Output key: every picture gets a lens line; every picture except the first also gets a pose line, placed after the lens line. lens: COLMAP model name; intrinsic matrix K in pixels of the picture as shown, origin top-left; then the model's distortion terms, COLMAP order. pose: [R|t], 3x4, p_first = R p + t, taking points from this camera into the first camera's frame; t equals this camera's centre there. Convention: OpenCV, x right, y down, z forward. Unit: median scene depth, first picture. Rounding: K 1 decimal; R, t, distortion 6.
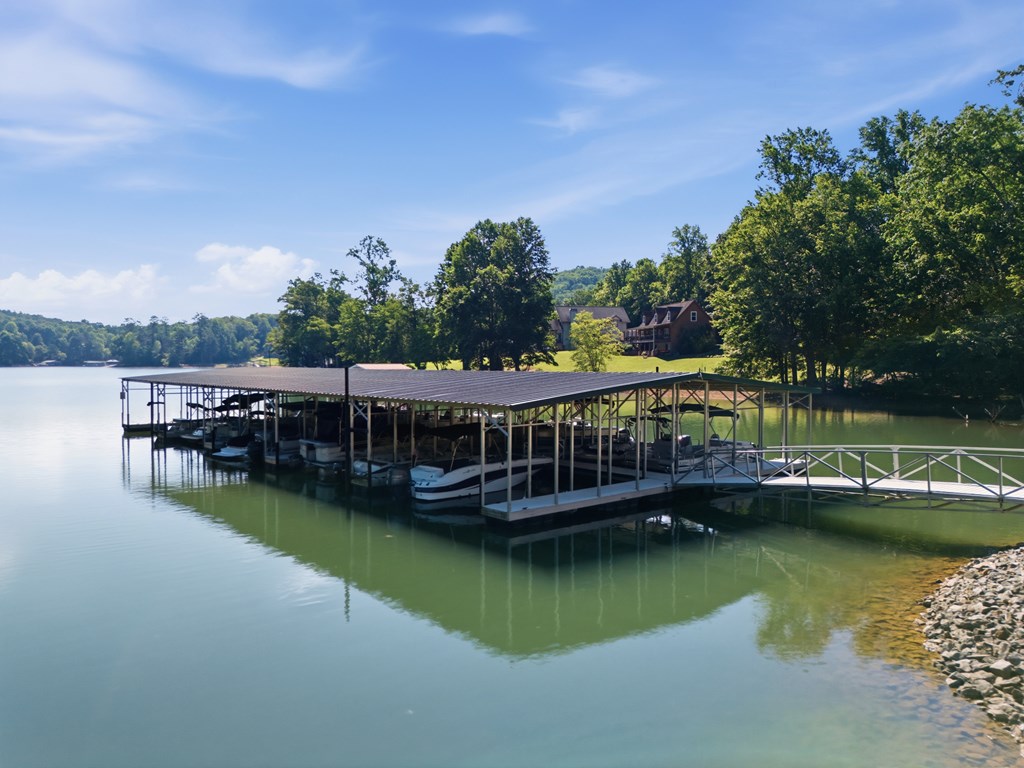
lens RADIAL K [[745.4, 0, 512.2], [0, 745.4, 392.0], [0, 0, 1]] dist [0.099551, -0.123430]
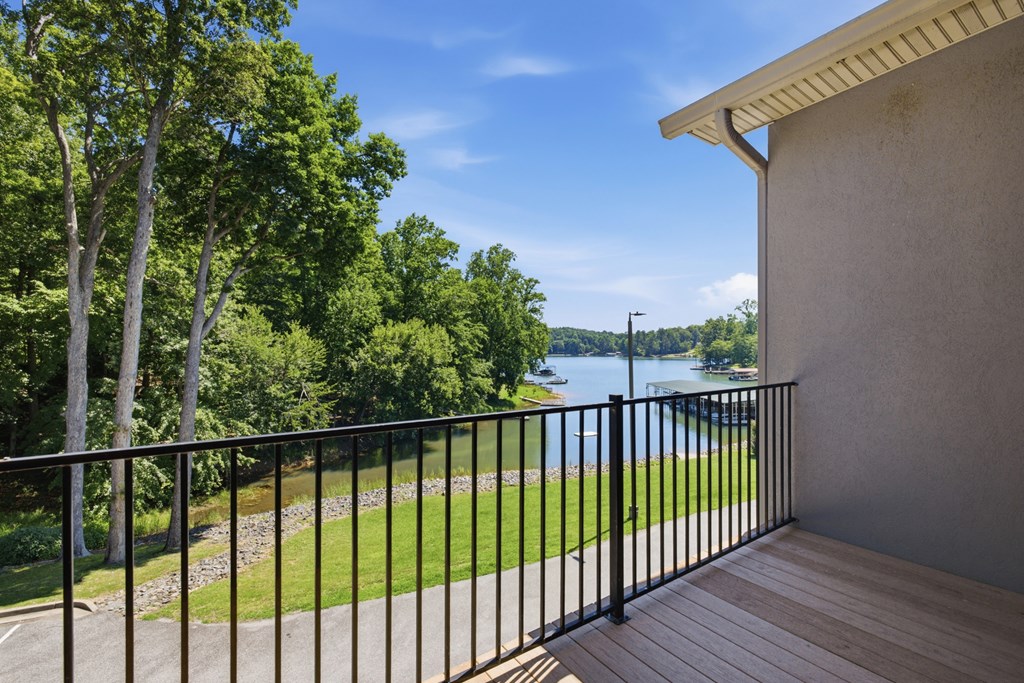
lens RADIAL K [[451.1, 0, 511.3], [0, 451.1, 363.5], [0, 0, 1]] dist [0.012719, 0.000004]
pose [[0.759580, 0.014466, -0.650253, 0.117523], [-0.018330, 0.999832, 0.000831, -0.029322], [0.650156, 0.011288, 0.759717, -0.310590]]
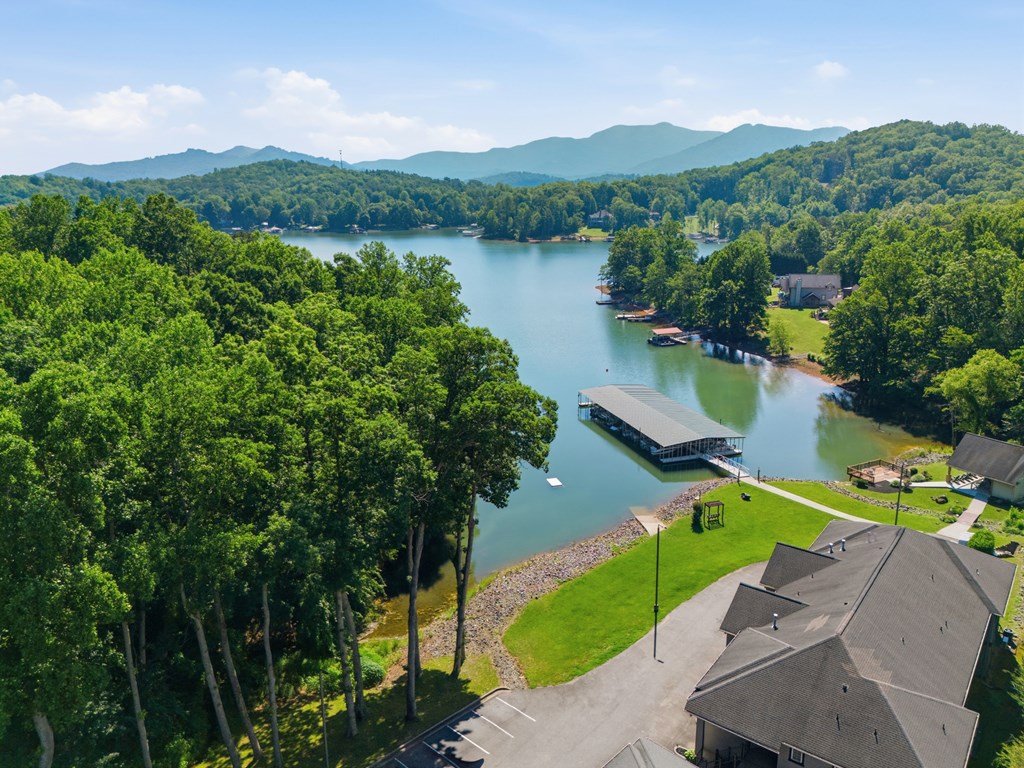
lens RADIAL K [[749.8, 0, 513.8], [0, 749.8, 387.0], [0, 0, 1]] dist [0.078461, -0.080836]
pose [[0.921051, 0.097513, -0.377037, 0.142817], [-0.010430, 0.973974, 0.226420, -0.230499], [0.389303, -0.204611, 0.898096, -0.624575]]
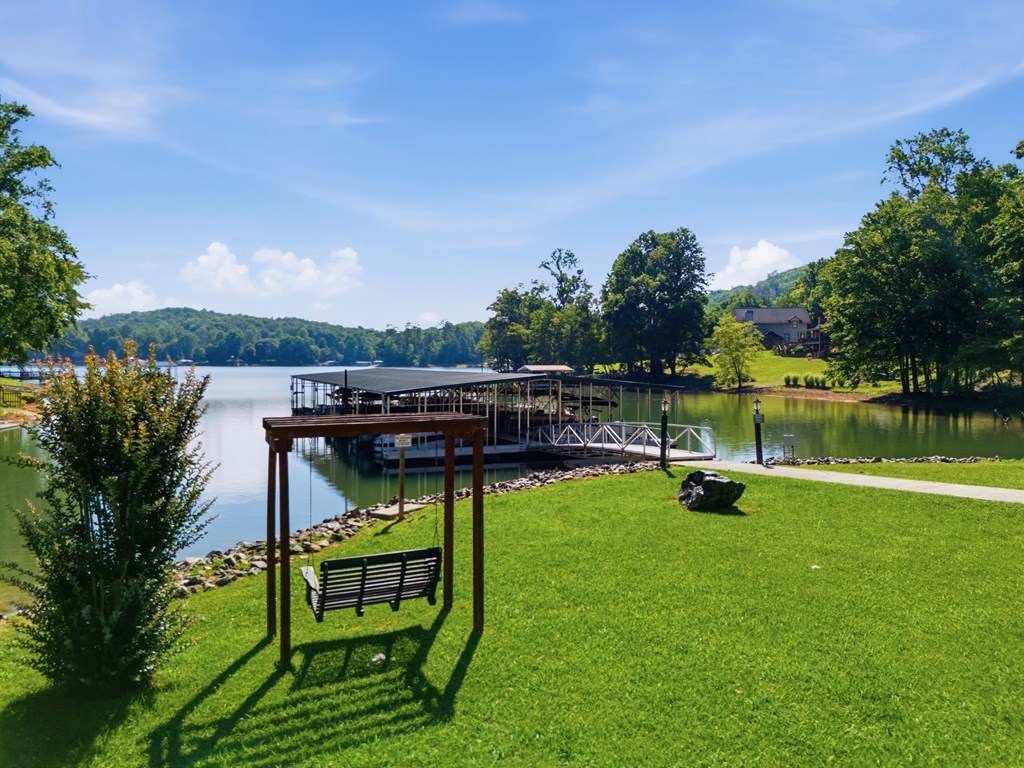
lens RADIAL K [[745.4, 0, 512.2], [0, 745.4, 392.0], [0, 0, 1]] dist [0.099551, -0.123430]
pose [[0.949275, 0.014706, -0.314104, 0.095079], [-0.014864, 0.999888, 0.001893, 0.001176], [0.314096, 0.002872, 0.949387, -0.064453]]
